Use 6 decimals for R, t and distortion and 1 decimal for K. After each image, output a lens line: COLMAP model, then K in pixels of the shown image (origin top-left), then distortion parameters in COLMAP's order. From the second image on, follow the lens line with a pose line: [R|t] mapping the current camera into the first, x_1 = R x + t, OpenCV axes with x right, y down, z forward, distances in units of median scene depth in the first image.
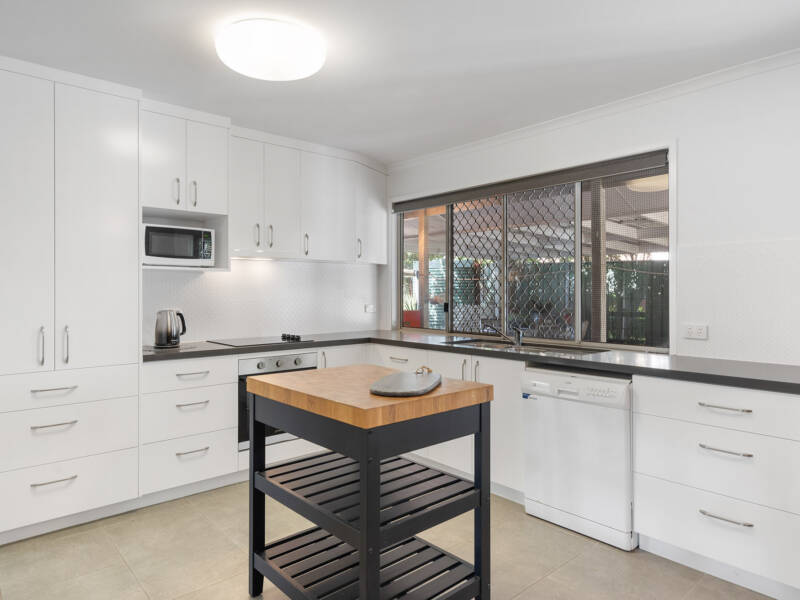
lens RADIAL K [[511.5, 0, 400.9], [0, 511.5, 286.4], [0, 0, 1]] dist [0.002623, -0.000166]
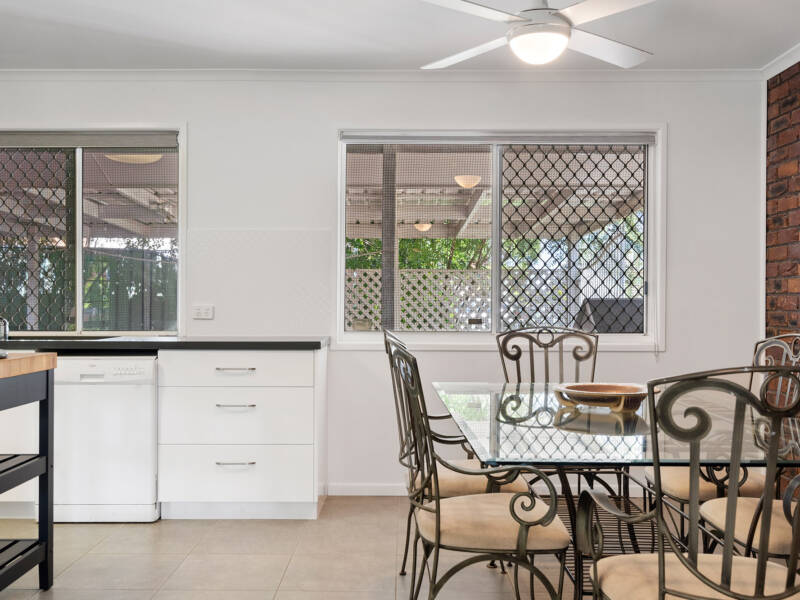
lens RADIAL K [[805.8, 0, 400.0], [0, 805.8, 300.0], [0, 0, 1]] dist [-0.007993, 0.002161]
pose [[0.667136, 0.000603, 0.744936, -0.430749], [-0.009213, 0.999930, 0.007442, 0.054270], [-0.744879, -0.011827, 0.667095, -0.445302]]
